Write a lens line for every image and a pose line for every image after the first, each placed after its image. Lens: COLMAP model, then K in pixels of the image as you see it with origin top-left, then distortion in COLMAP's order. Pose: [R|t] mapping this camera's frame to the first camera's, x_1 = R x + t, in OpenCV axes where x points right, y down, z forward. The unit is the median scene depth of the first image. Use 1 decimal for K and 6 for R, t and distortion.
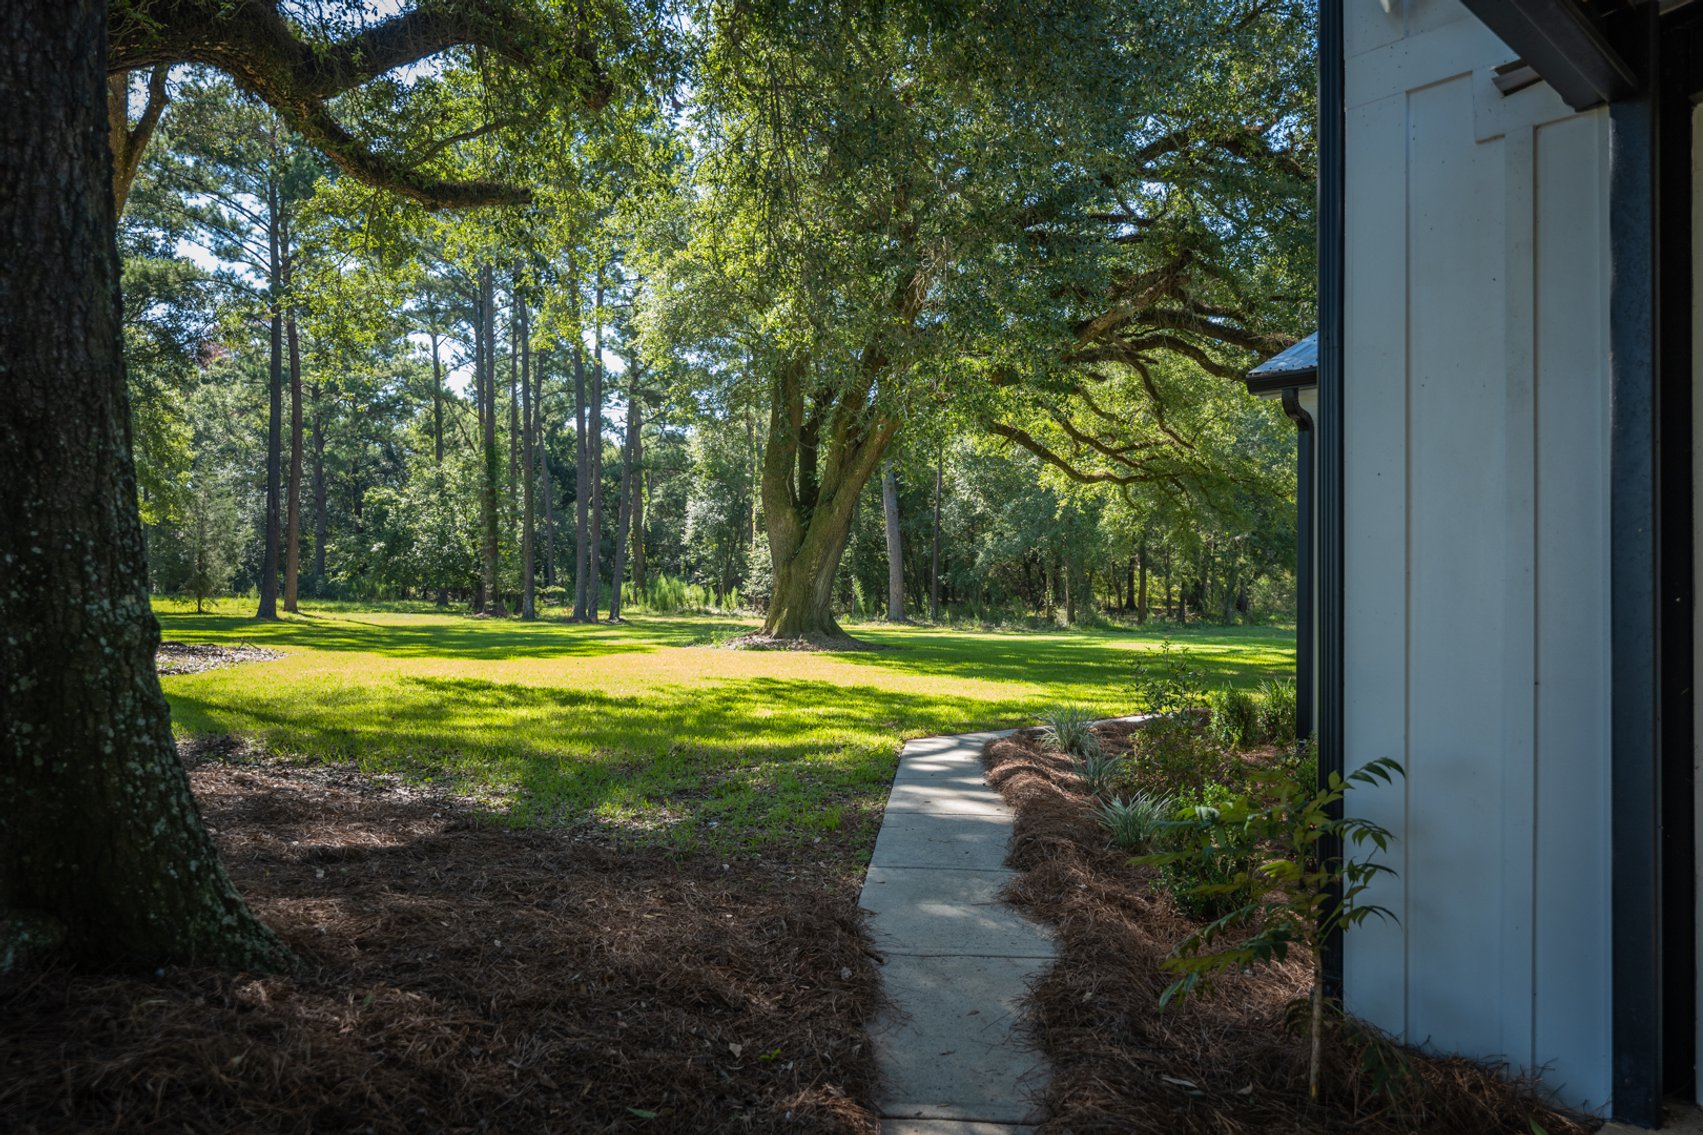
lens RADIAL K [[1126.7, 0, 853.9], [0, 1126.7, 571.0], [0, 0, 1]] dist [0.001859, -0.001595]
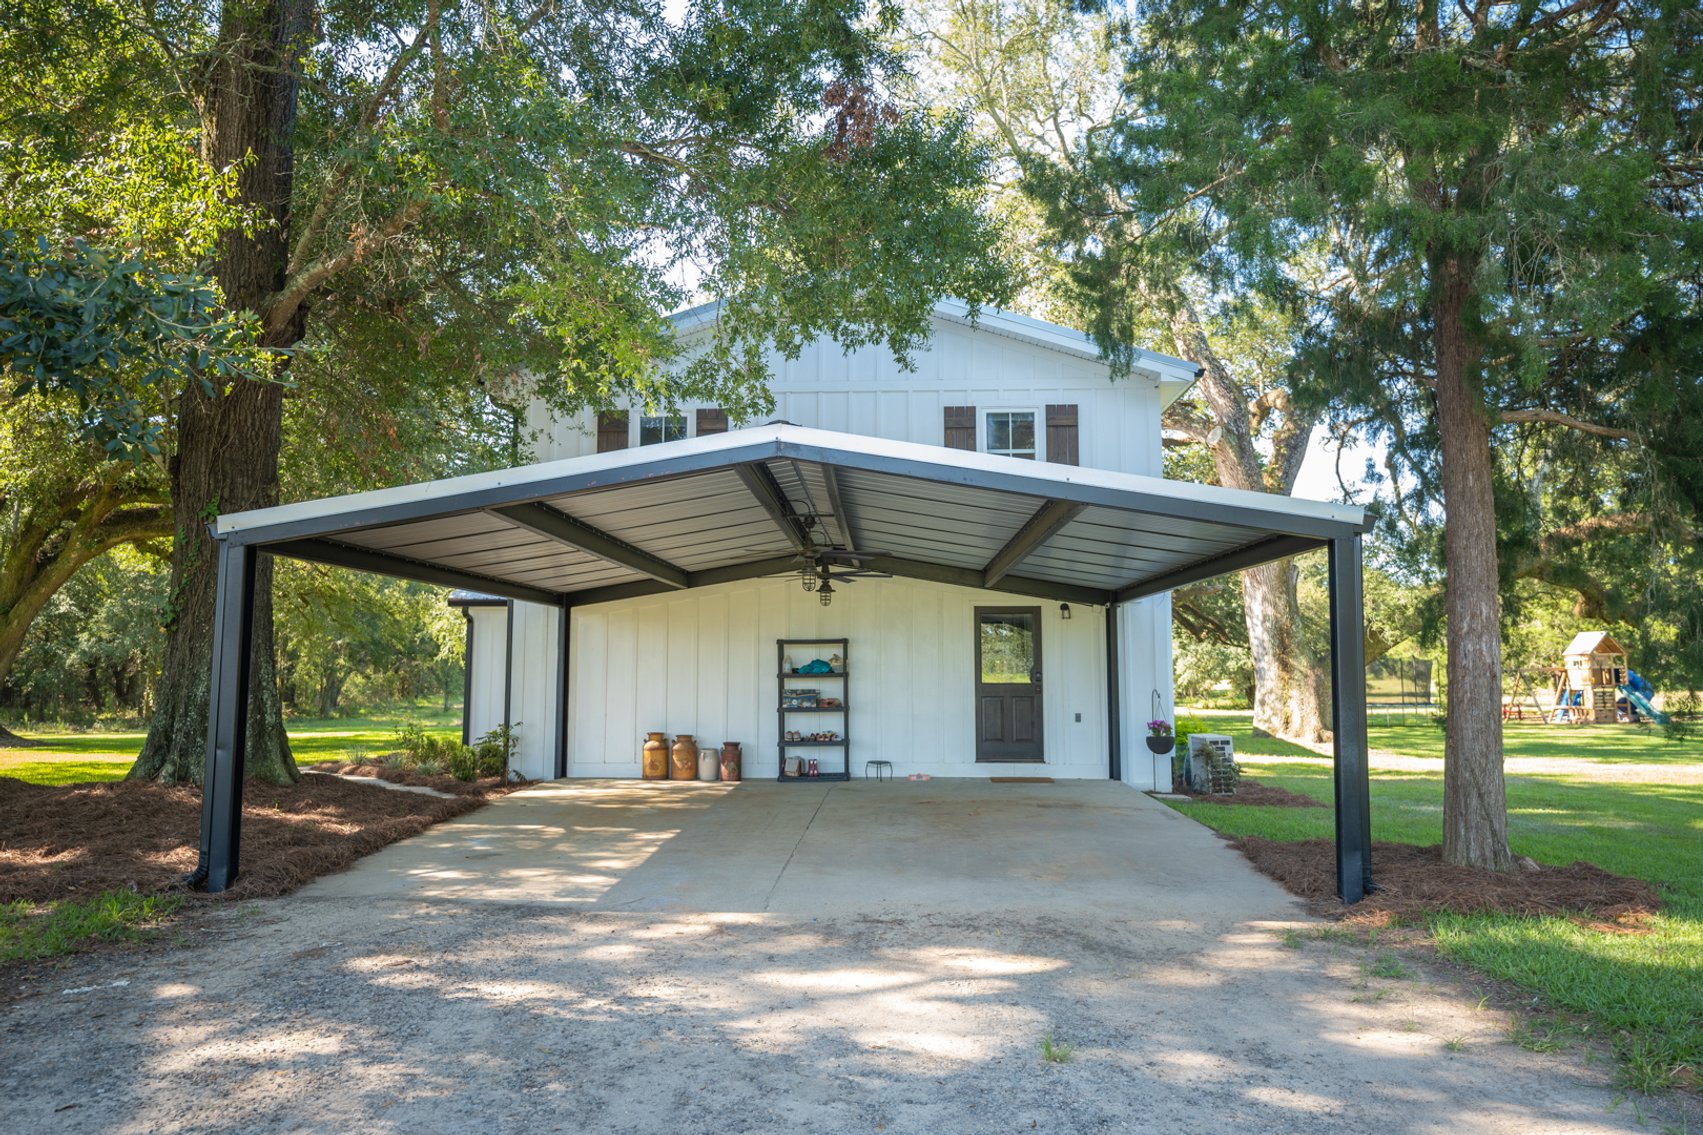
lens RADIAL K [[1126.7, 0, 853.9], [0, 1126.7, 571.0], [0, 0, 1]] dist [0.001859, -0.001595]
pose [[0.704932, 0.058954, 0.706821, -0.109908], [0.001087, 0.996449, -0.084195, -0.004259], [-0.709274, 0.060120, 0.702364, -0.193023]]
